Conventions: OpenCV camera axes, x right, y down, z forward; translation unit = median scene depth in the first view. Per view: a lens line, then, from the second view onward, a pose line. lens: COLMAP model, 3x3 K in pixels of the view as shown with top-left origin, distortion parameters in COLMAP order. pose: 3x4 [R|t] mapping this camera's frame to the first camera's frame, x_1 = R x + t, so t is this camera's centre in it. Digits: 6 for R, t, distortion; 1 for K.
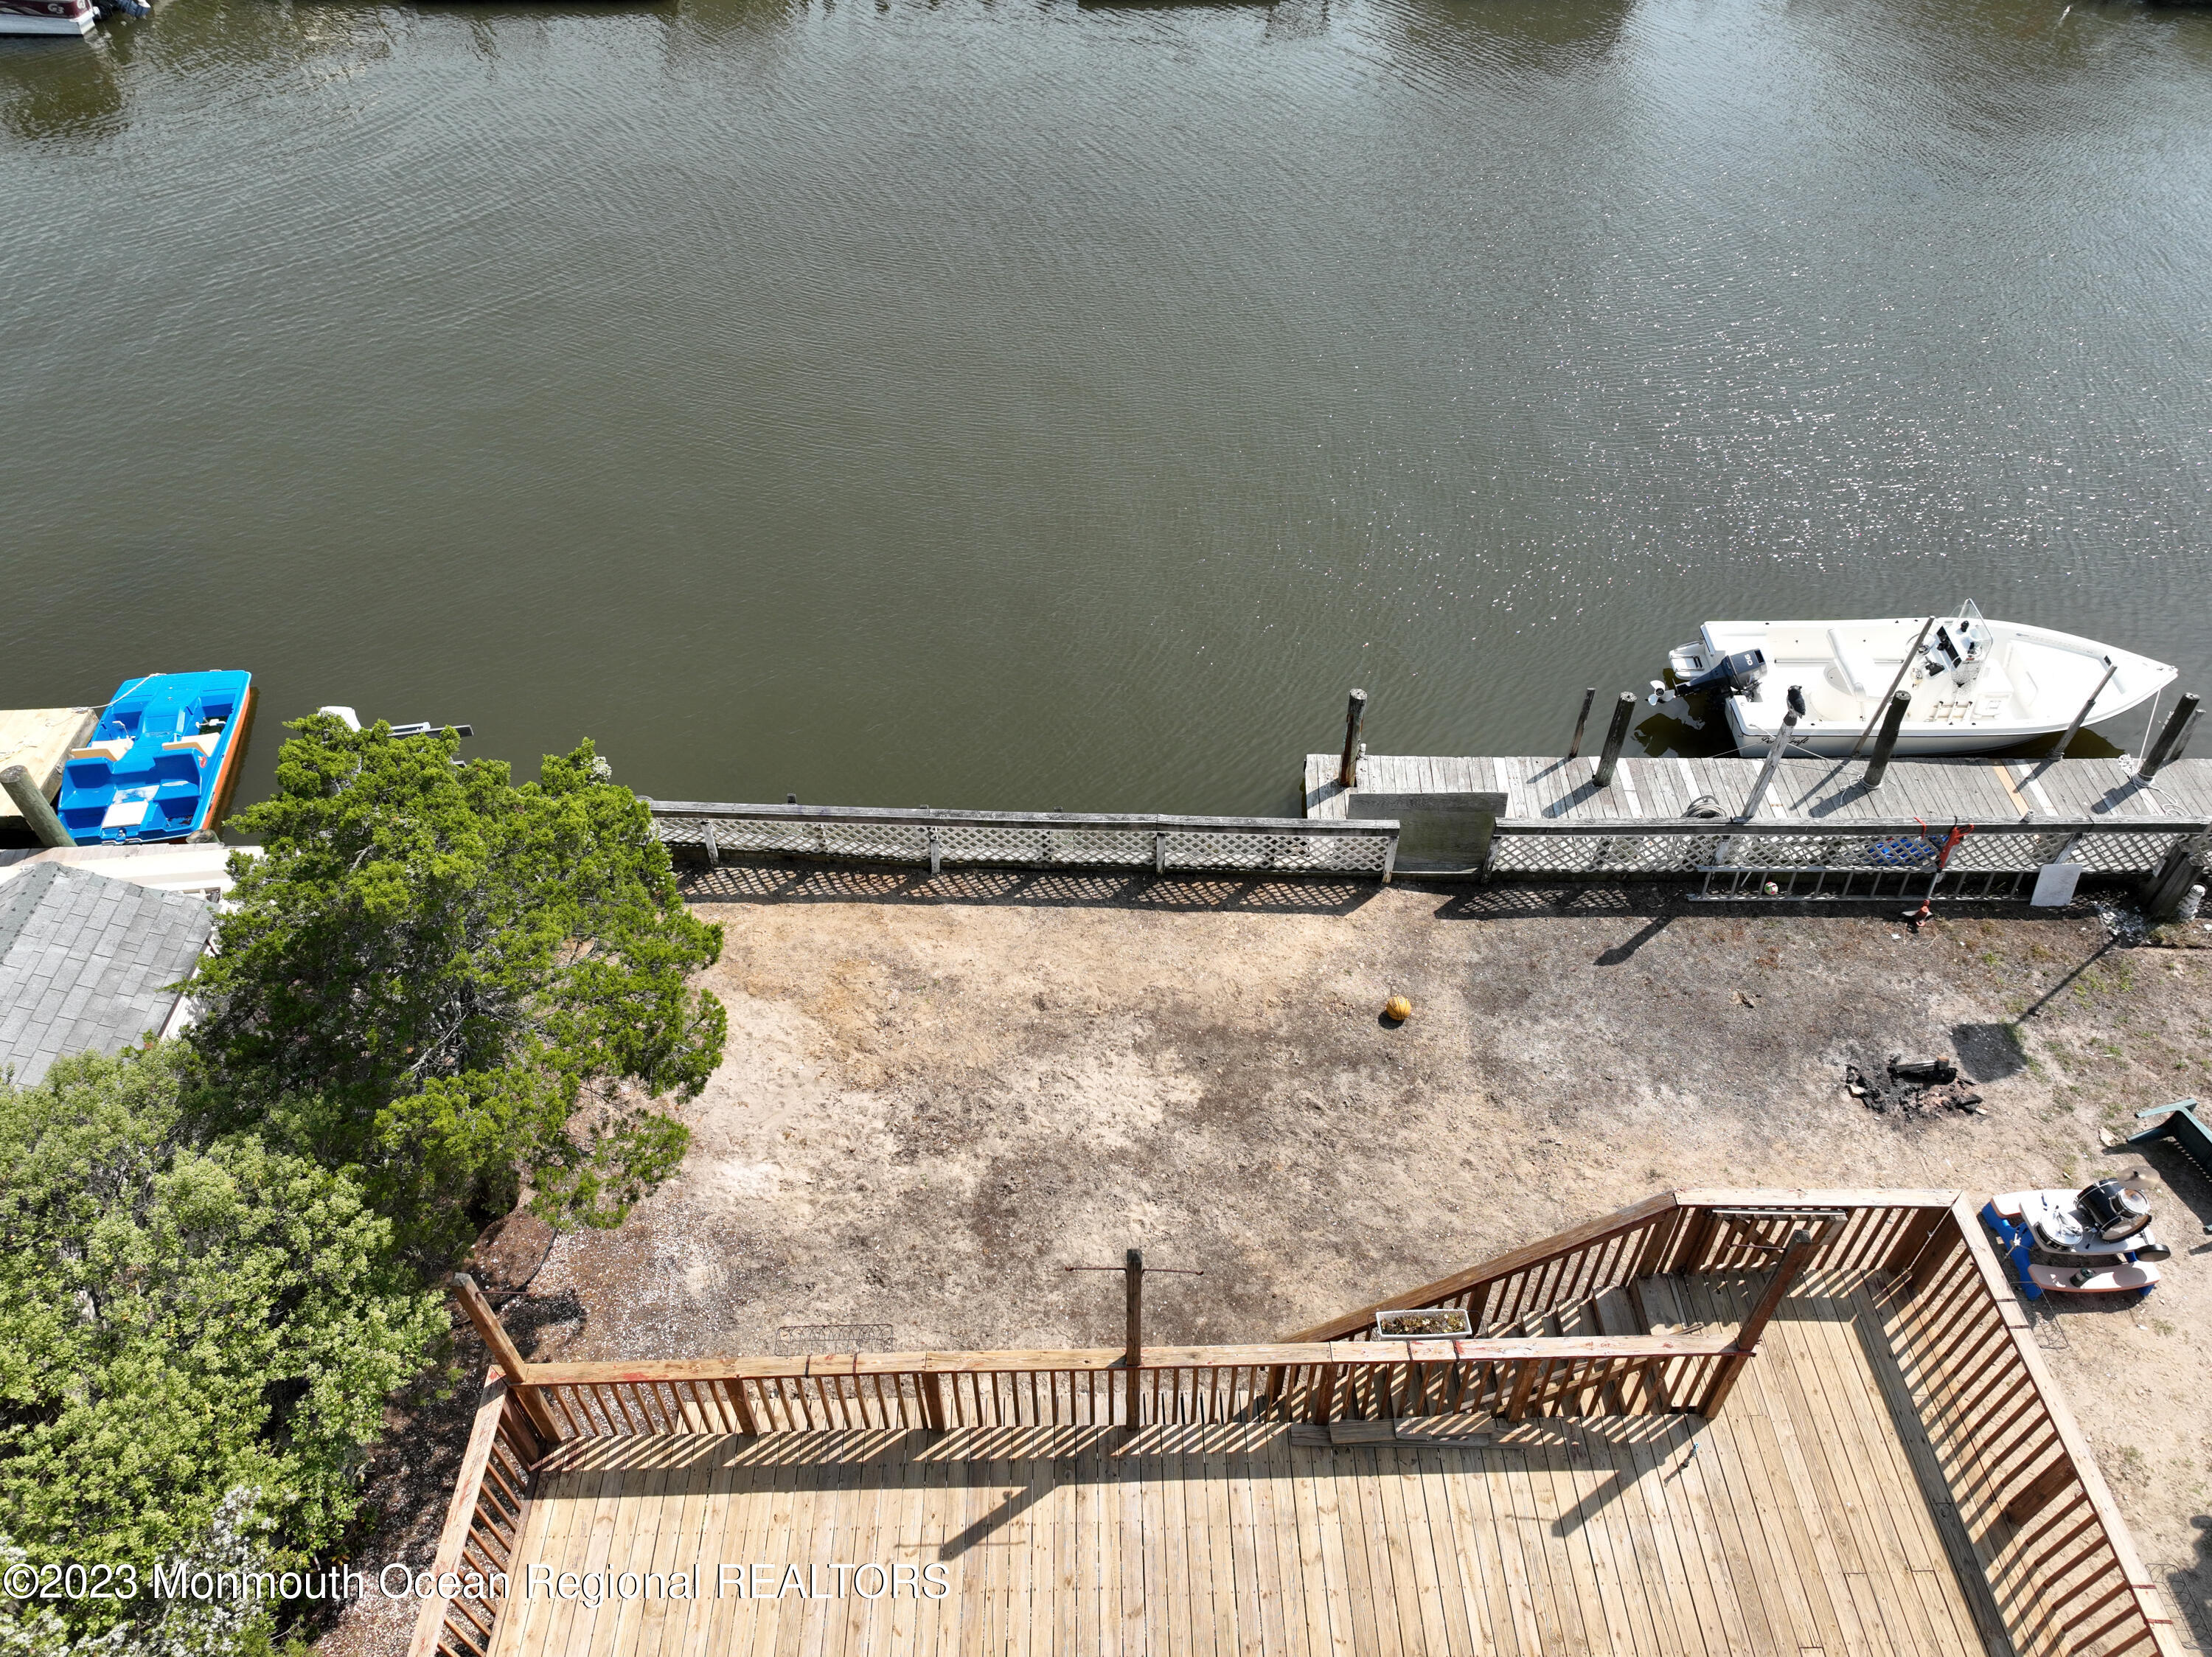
lens RADIAL K [[1560.7, 0, 1105.5], [0, 1560.7, 829.7], [0, 0, 1]] dist [-0.000211, 0.016304]
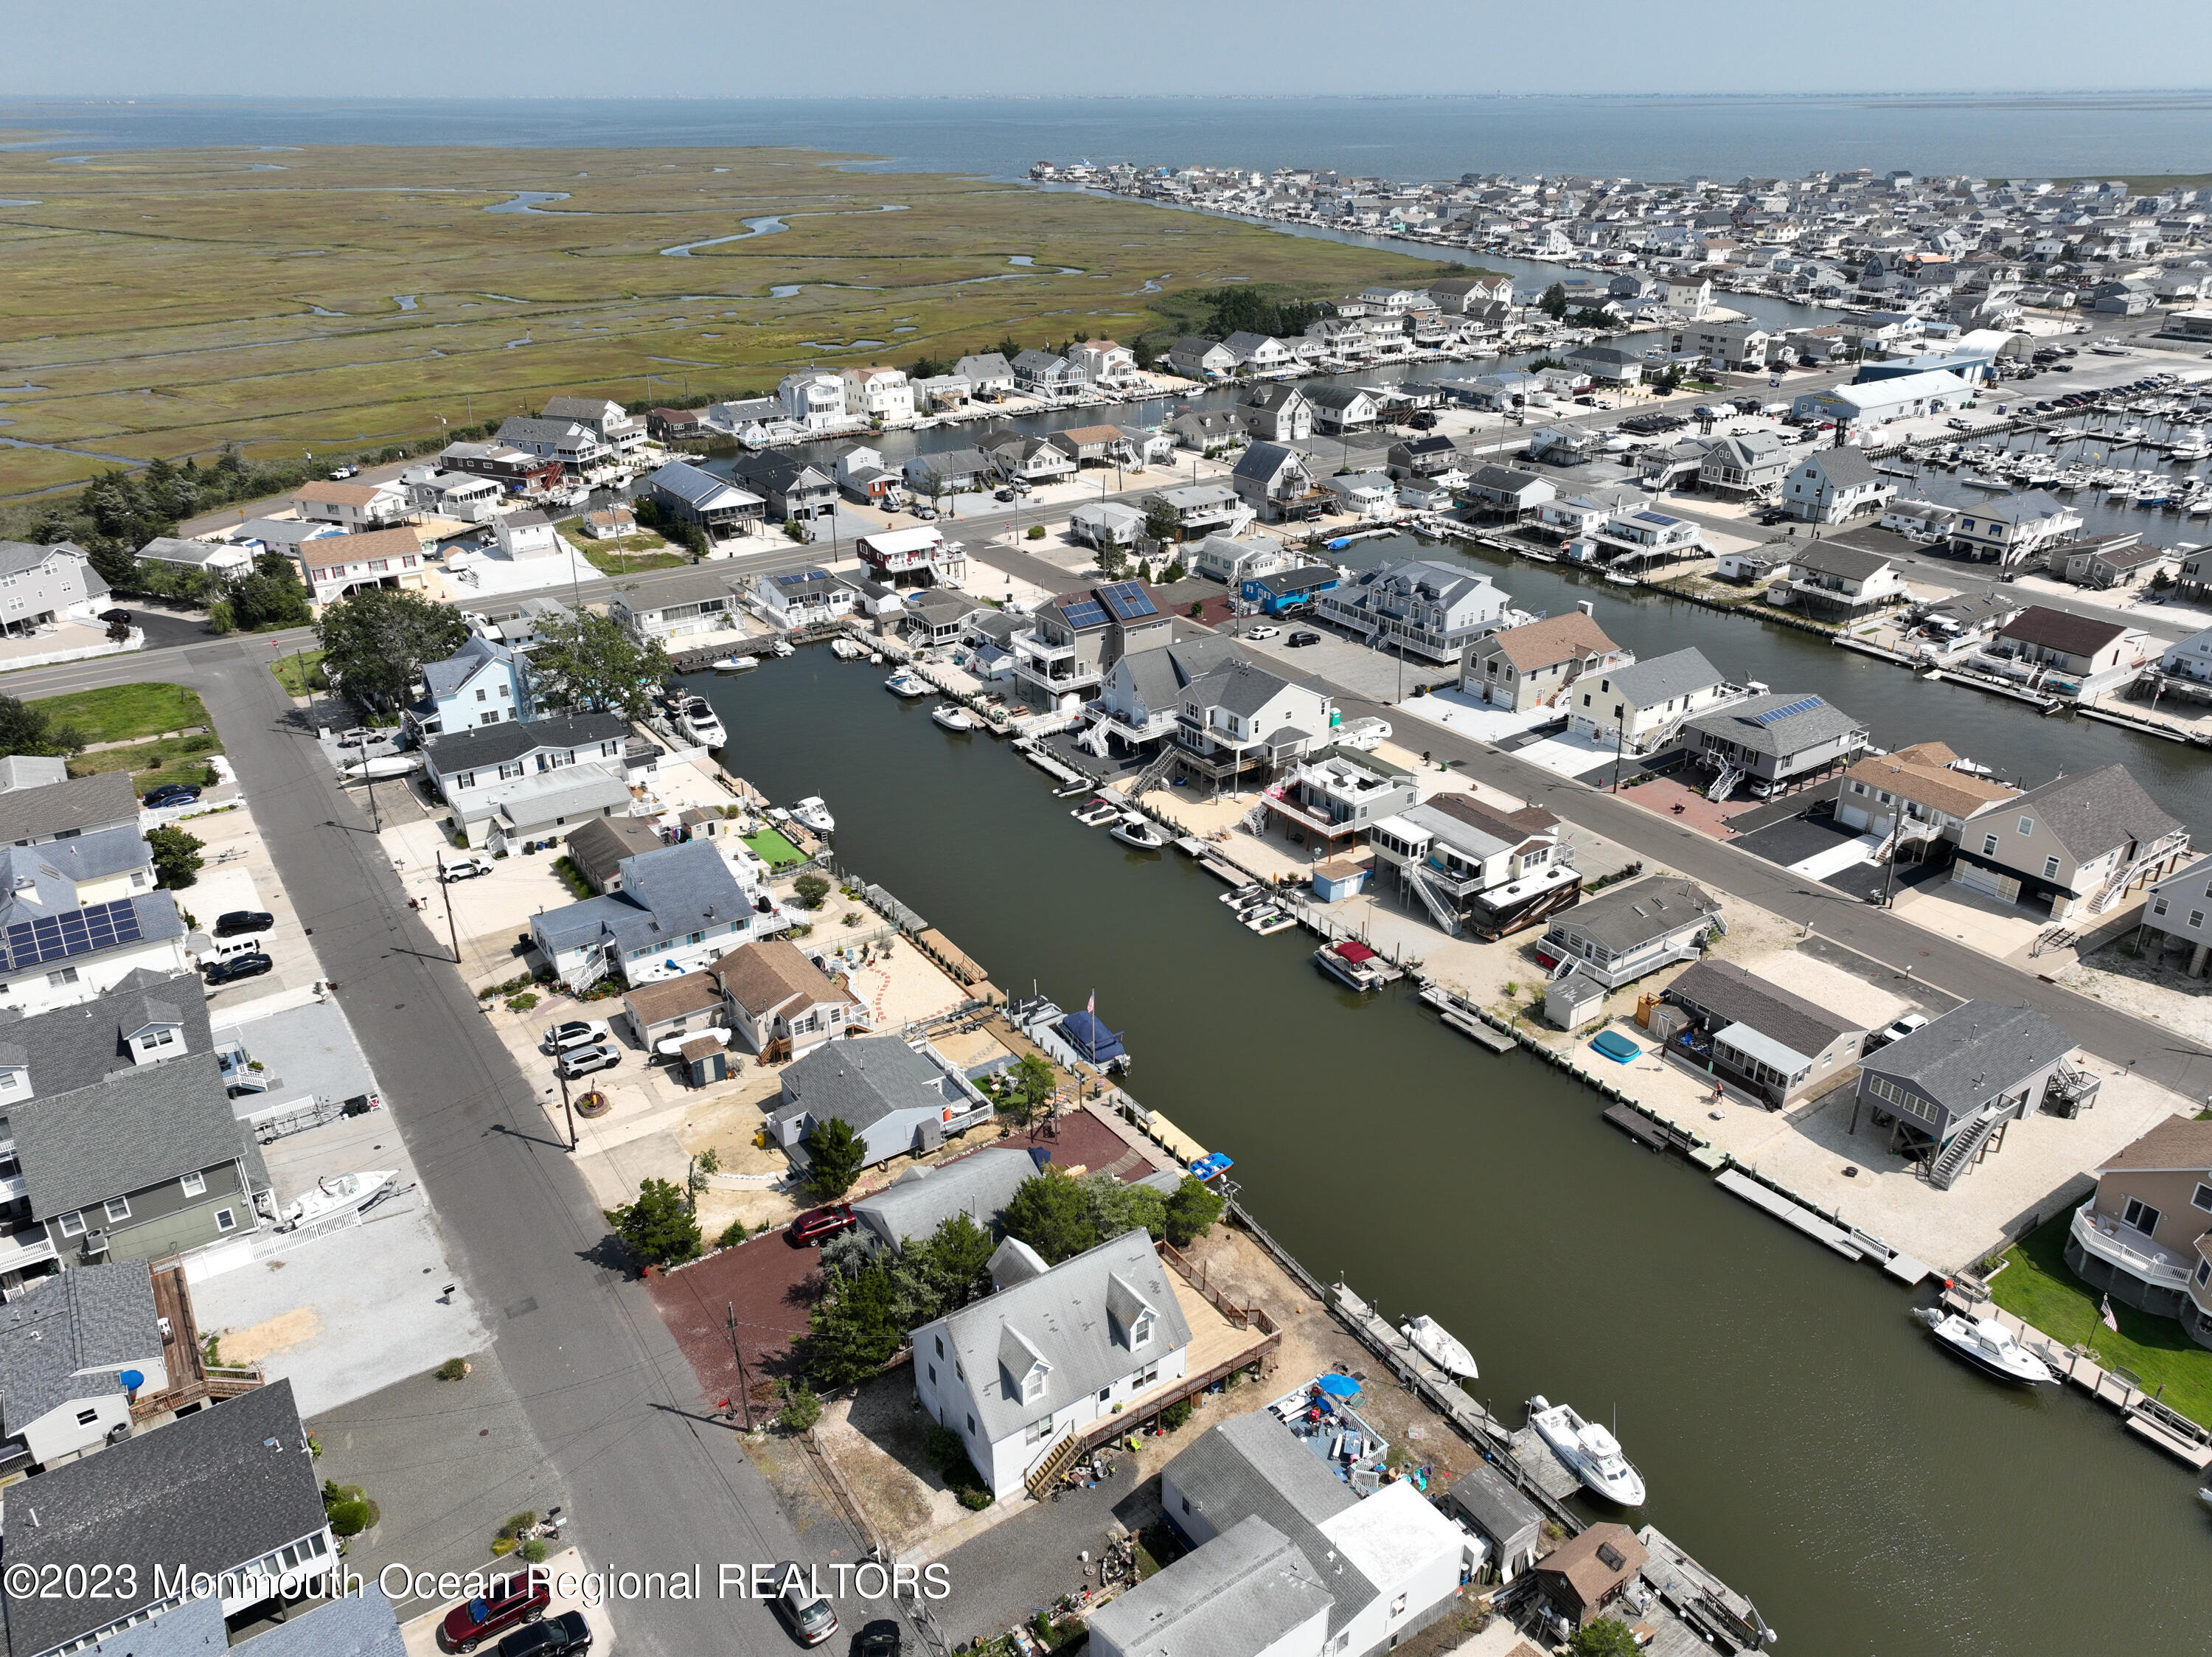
lens RADIAL K [[1560.7, 0, 1102.2], [0, 1560.7, 821.1], [0, 0, 1]] dist [-0.000211, 0.016304]
pose [[0.546144, 0.359941, -0.756418, 4.457071], [-0.597690, 0.800116, -0.050806, -0.773837], [0.586935, 0.479851, 0.652112, -5.212562]]
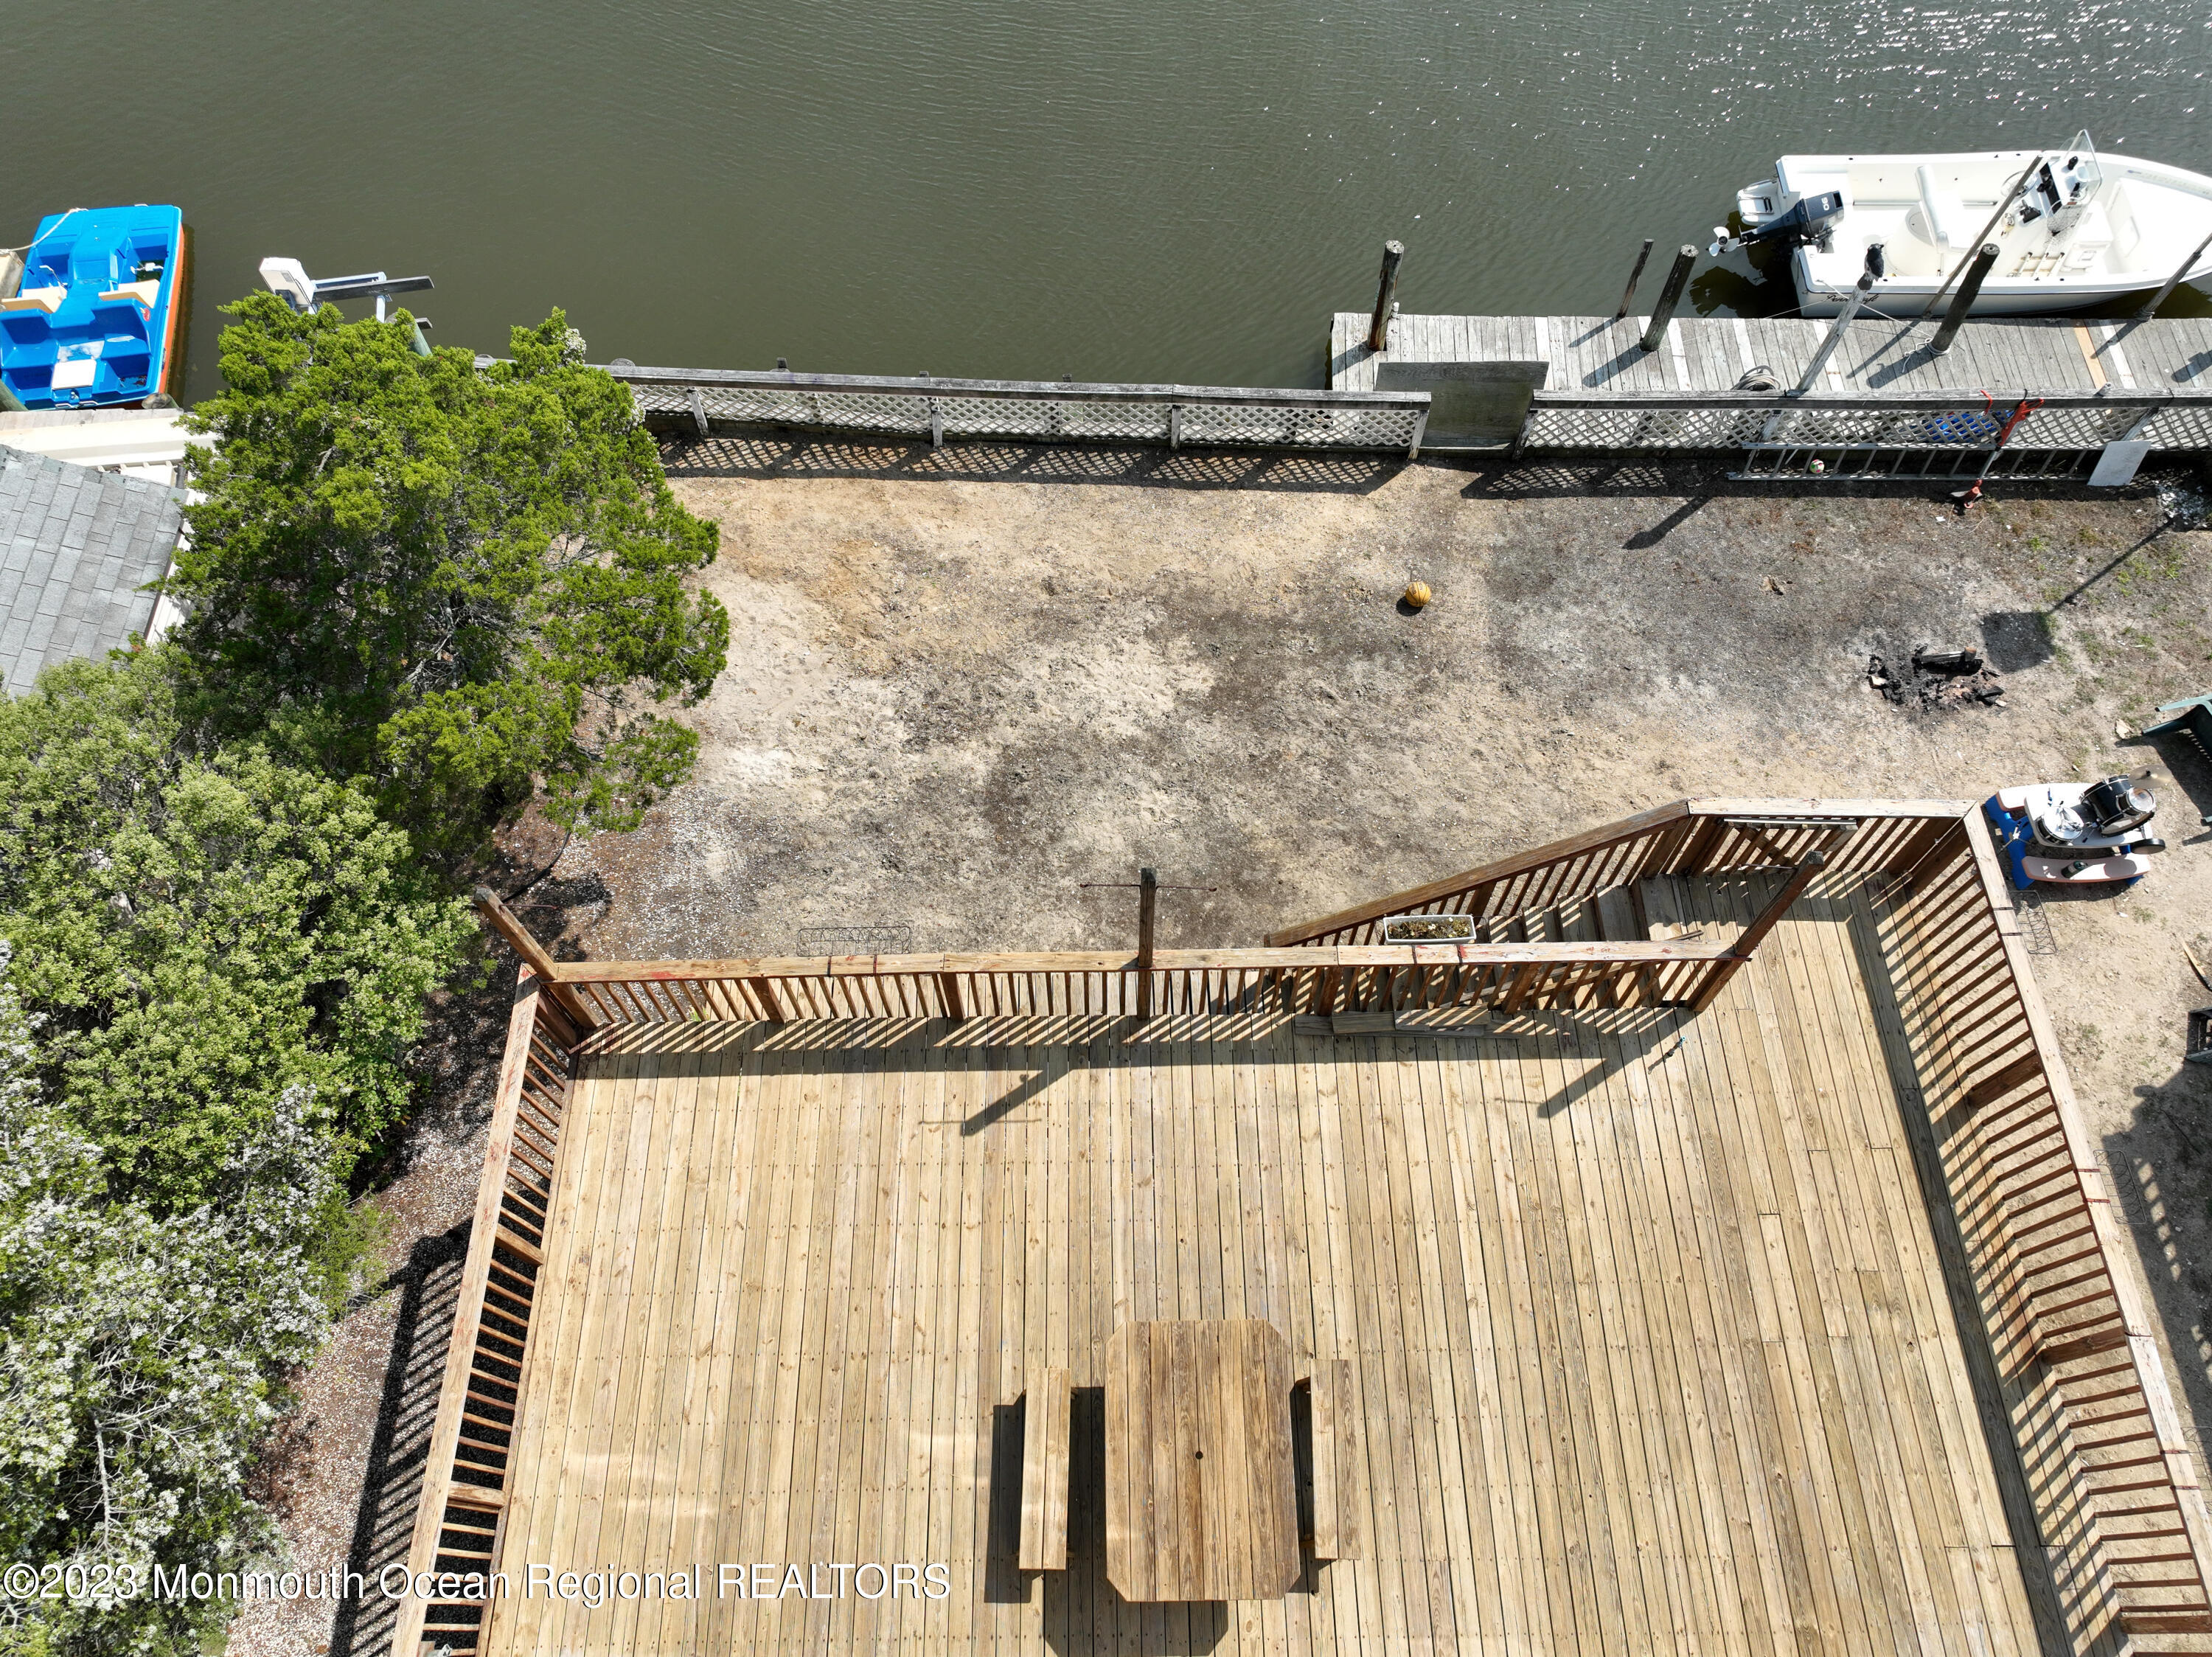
lens RADIAL K [[1560.7, 0, 1105.3], [0, 1560.7, 831.7], [0, 0, 1]] dist [-0.000211, 0.016304]
pose [[0.999986, 0.004790, -0.002095, -0.005361], [-0.003975, 0.956865, 0.290507, -0.032408], [0.003396, -0.290495, 0.956871, 0.031802]]
